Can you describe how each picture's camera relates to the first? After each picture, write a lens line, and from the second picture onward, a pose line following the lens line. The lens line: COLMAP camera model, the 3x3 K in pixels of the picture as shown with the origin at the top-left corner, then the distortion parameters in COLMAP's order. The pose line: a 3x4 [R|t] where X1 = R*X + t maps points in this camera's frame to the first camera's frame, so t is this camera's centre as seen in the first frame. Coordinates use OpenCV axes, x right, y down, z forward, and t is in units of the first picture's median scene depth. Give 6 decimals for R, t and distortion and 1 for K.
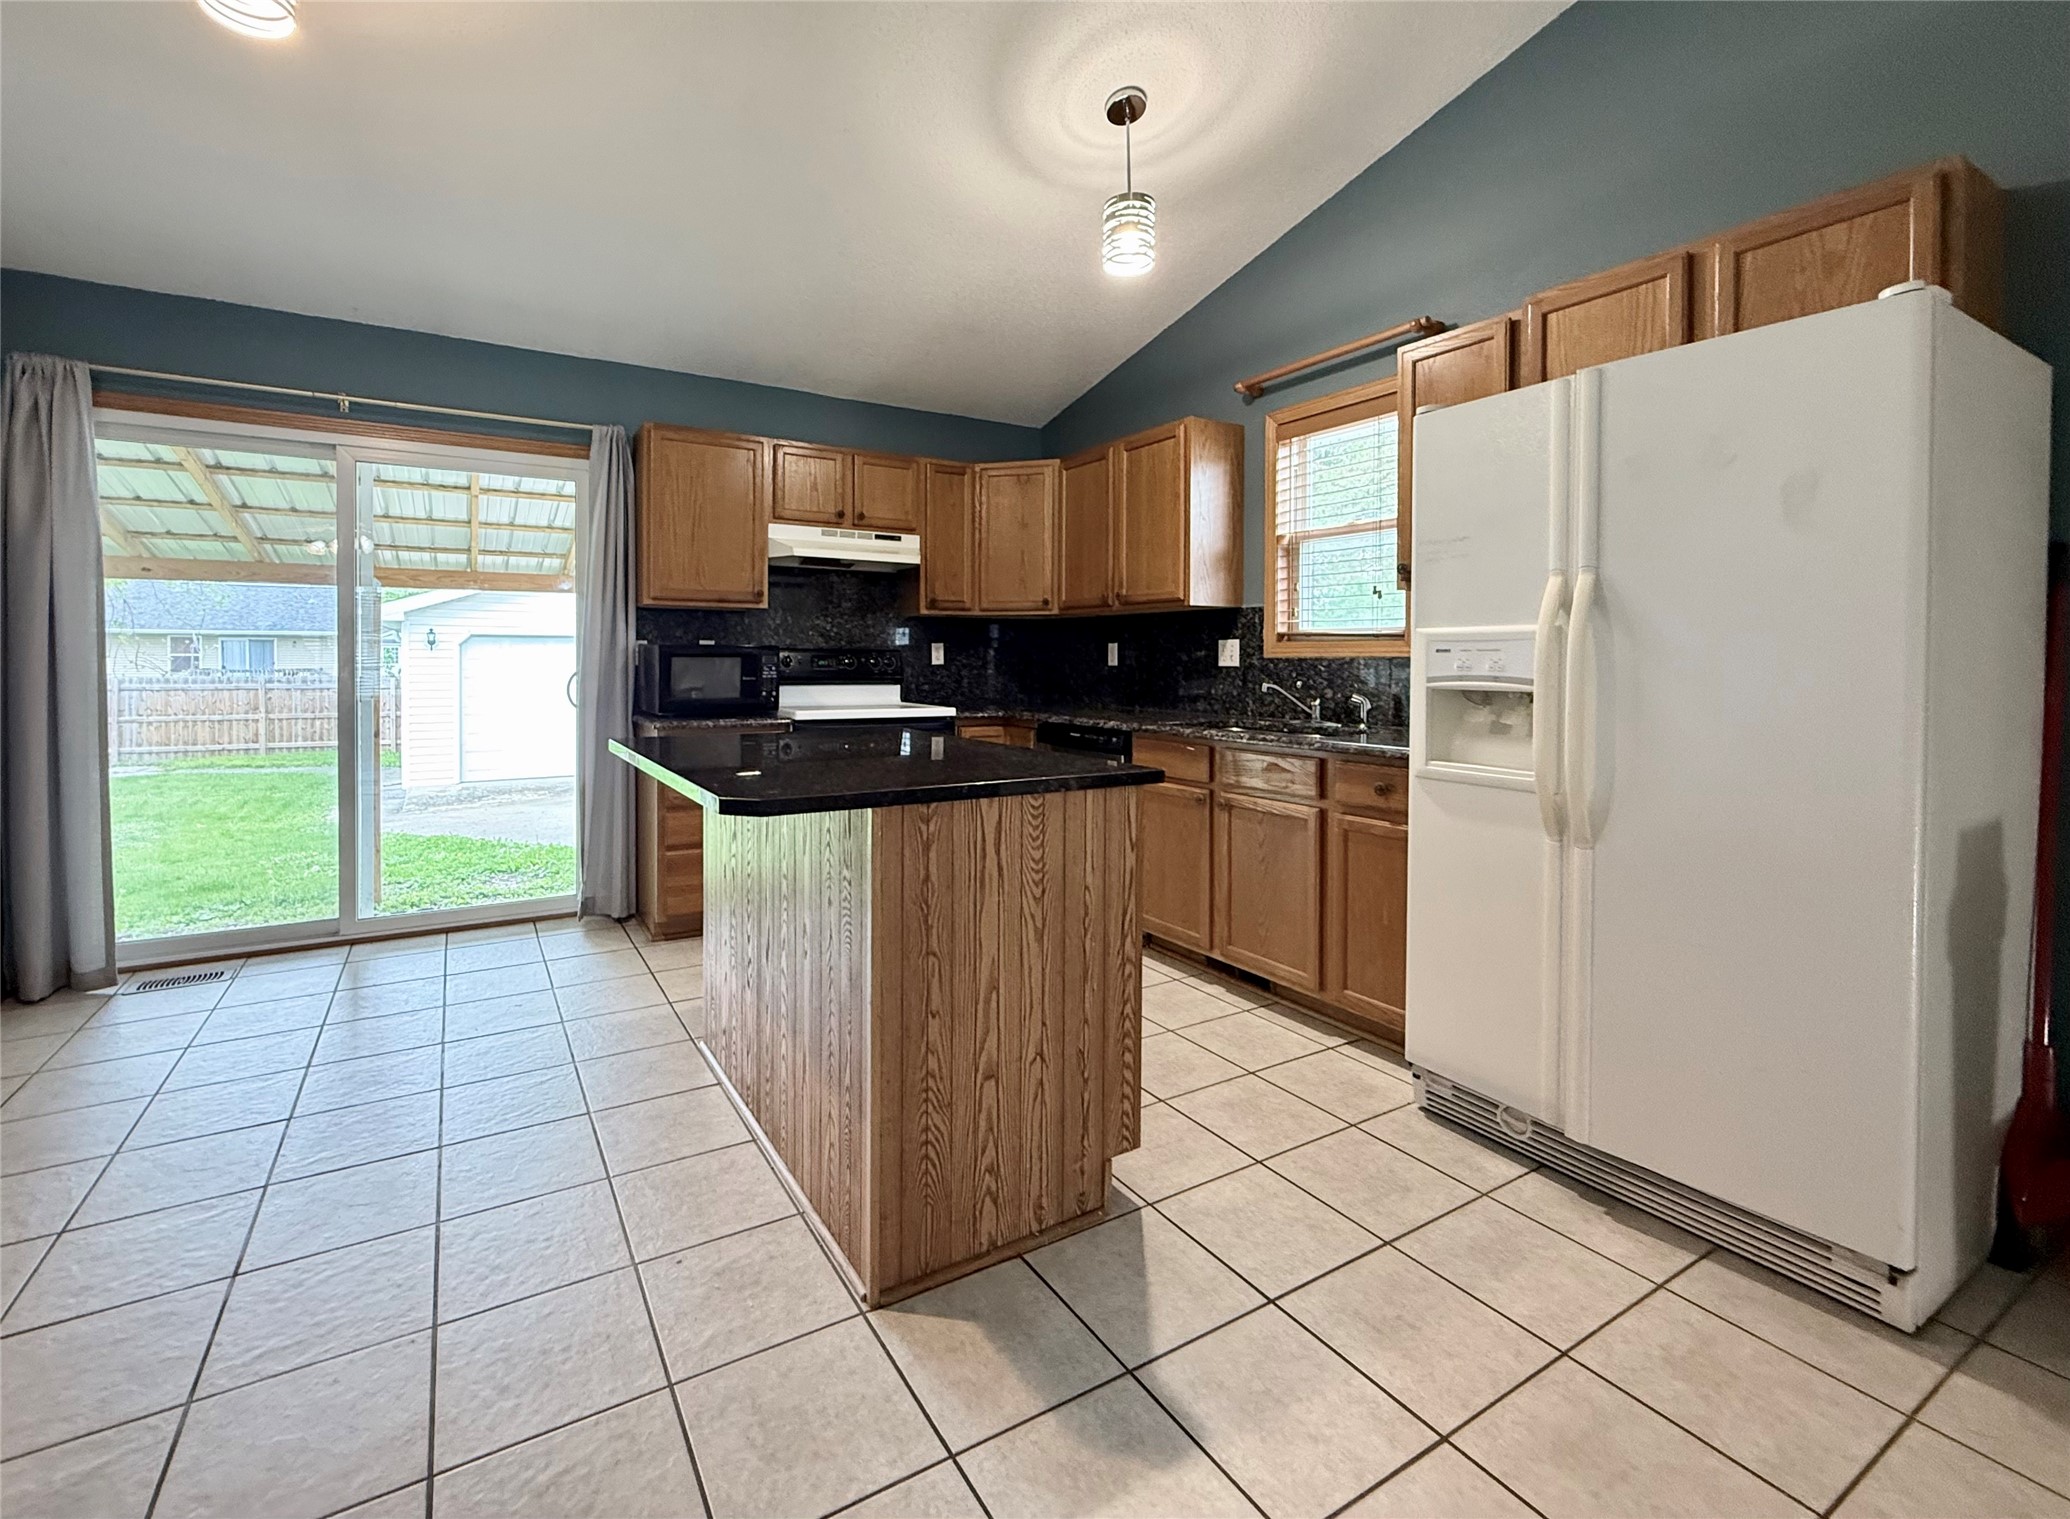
lens RADIAL K [[883.1, 0, 938.7], [0, 883.1, 670.1], [0, 0, 1]] dist [0.005479, 0.000461]
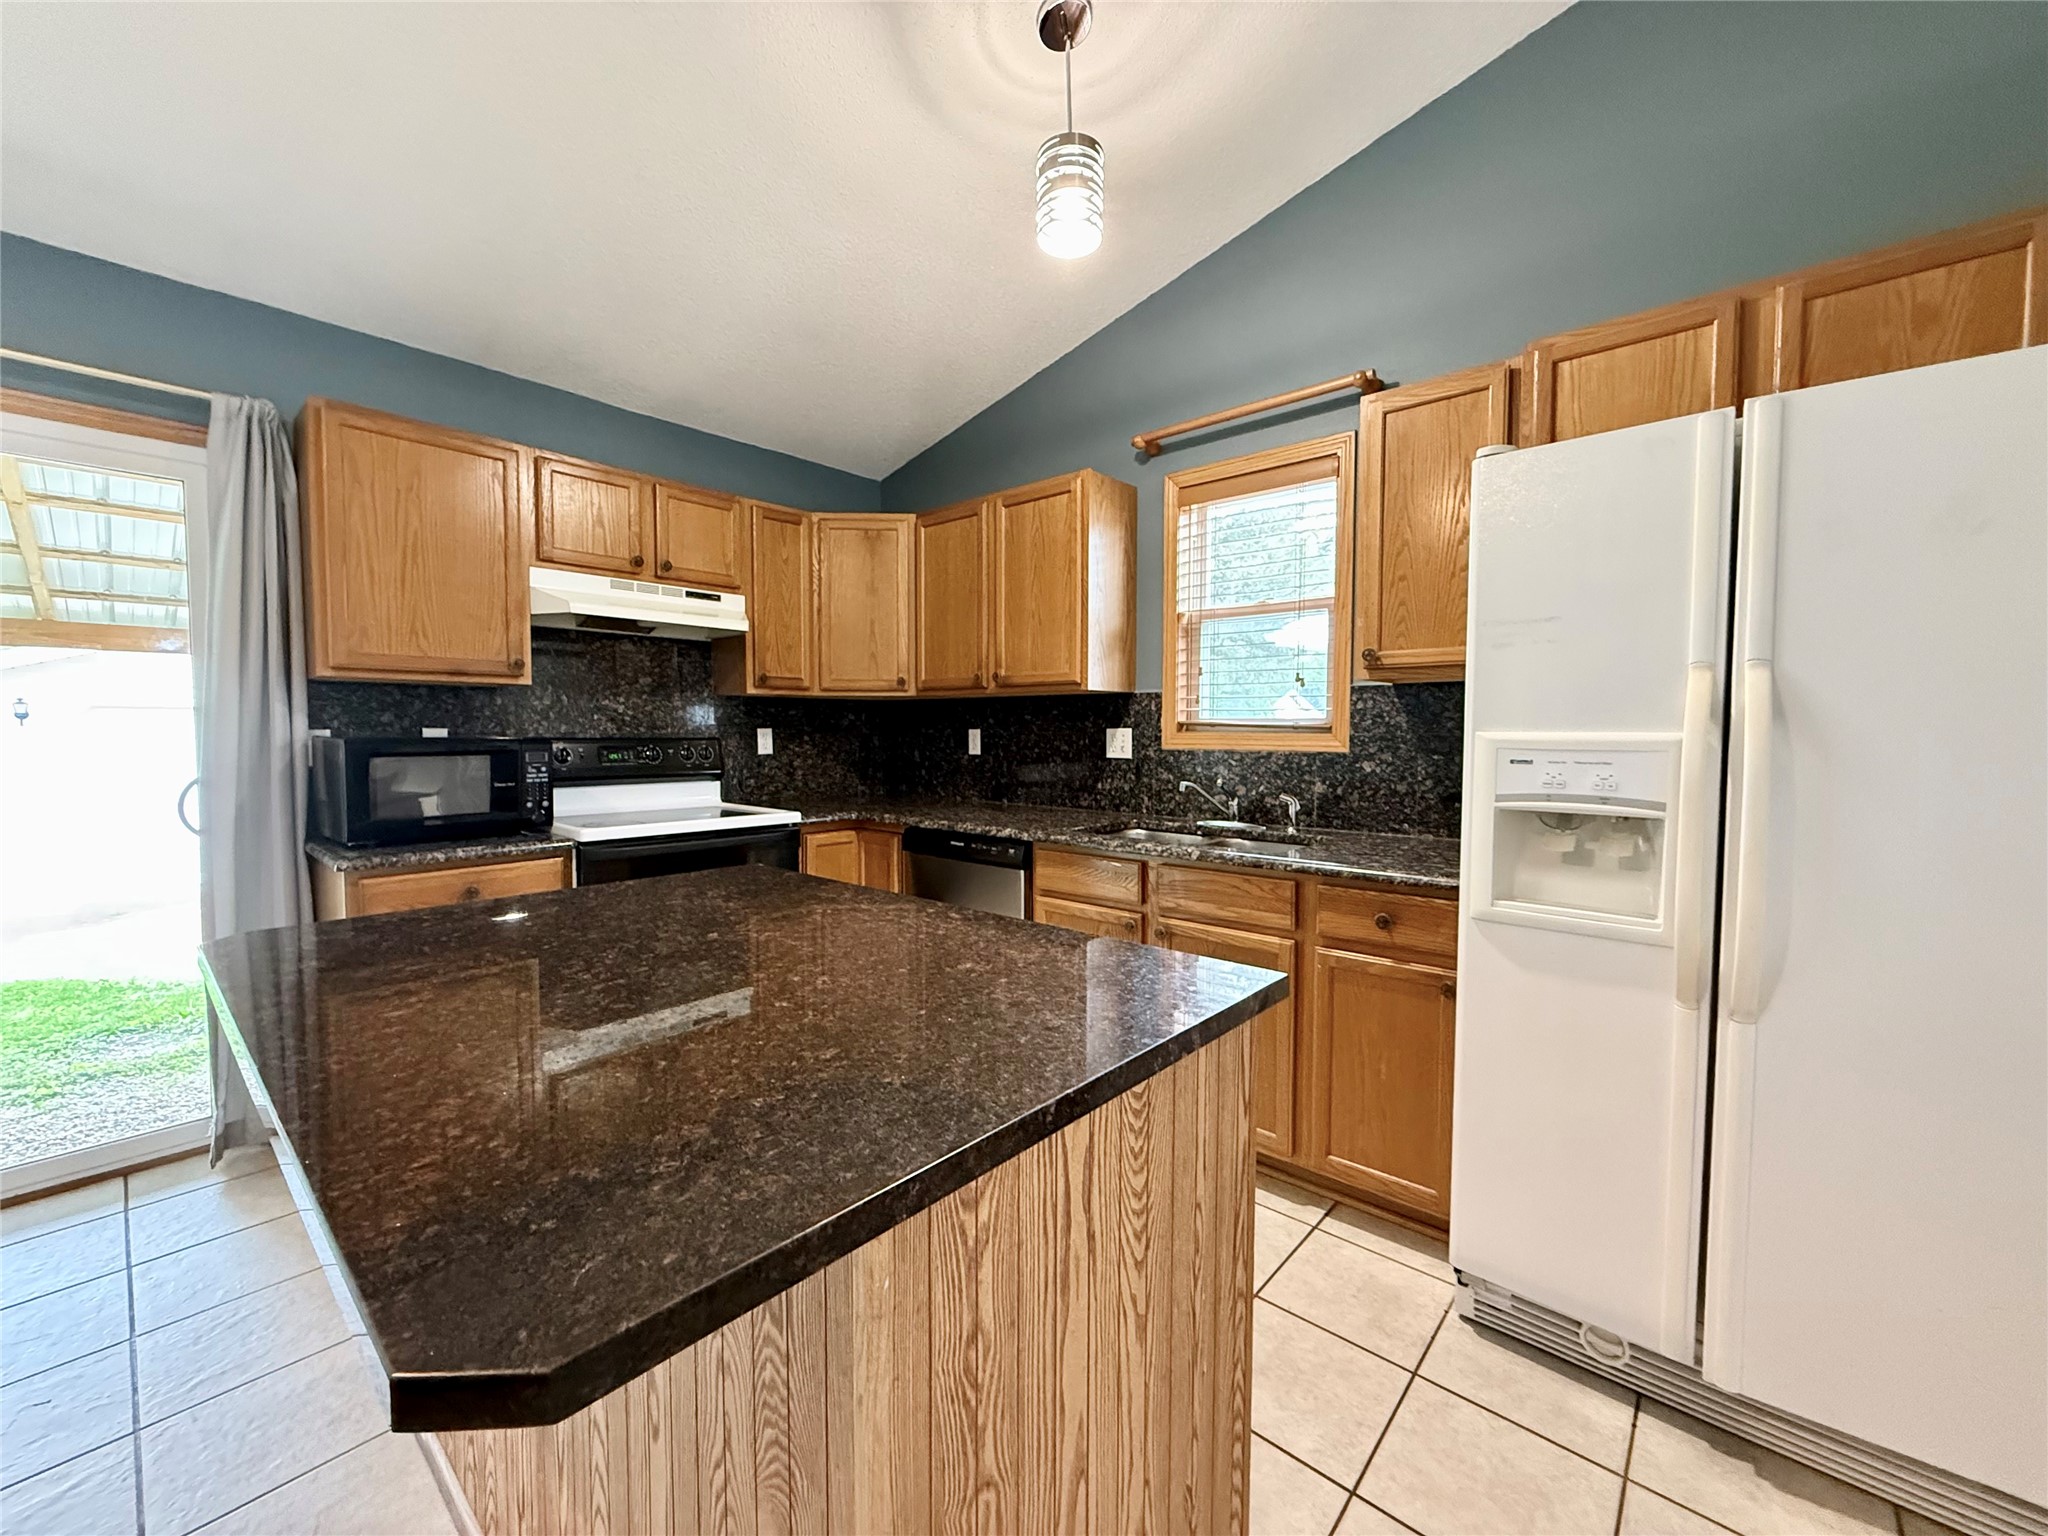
lens RADIAL K [[817.3, 0, 1011.3], [0, 817.3, 768.3], [0, 0, 1]] dist [0.002238, -0.000059]
pose [[0.942216, -0.018836, 0.334476, -0.057874], [0.007294, 0.999335, 0.035729, -0.026898], [-0.334926, -0.031225, 0.941727, 0.278901]]
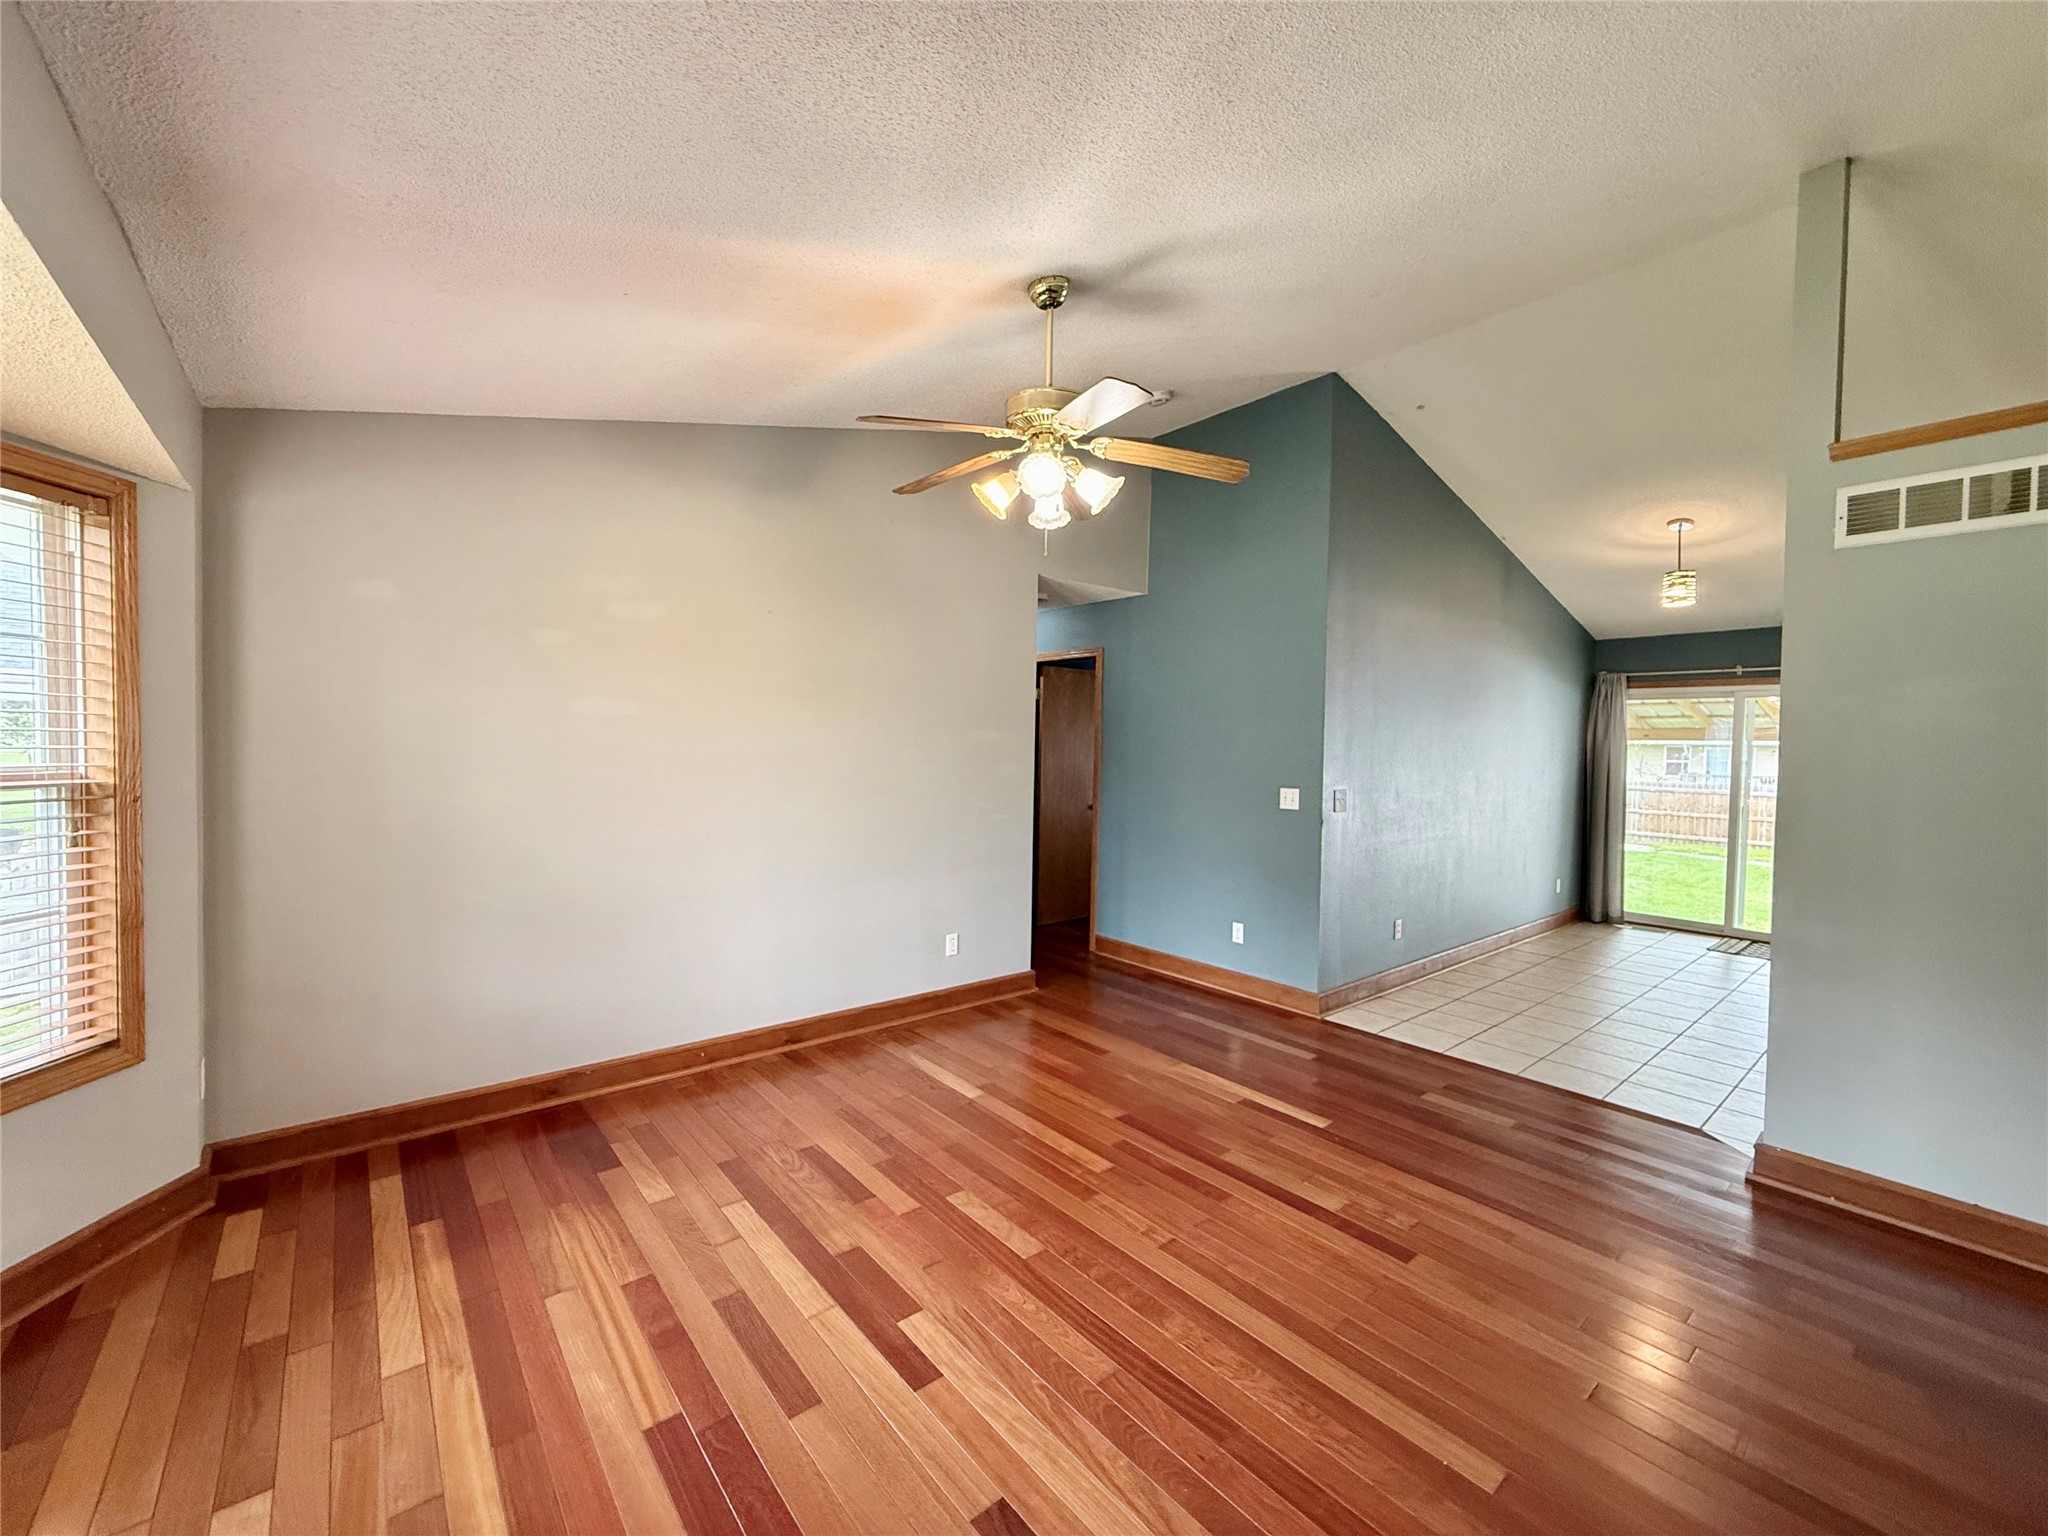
lens RADIAL K [[817.3, 0, 1017.3], [0, 817.3, 769.9], [0, 0, 1]] dist [0.002238, -0.000059]
pose [[0.182513, 0.033937, -0.982618, 0.826506], [-0.029523, 0.999143, 0.029024, -0.080394], [0.982760, 0.023713, 0.183358, -0.907422]]
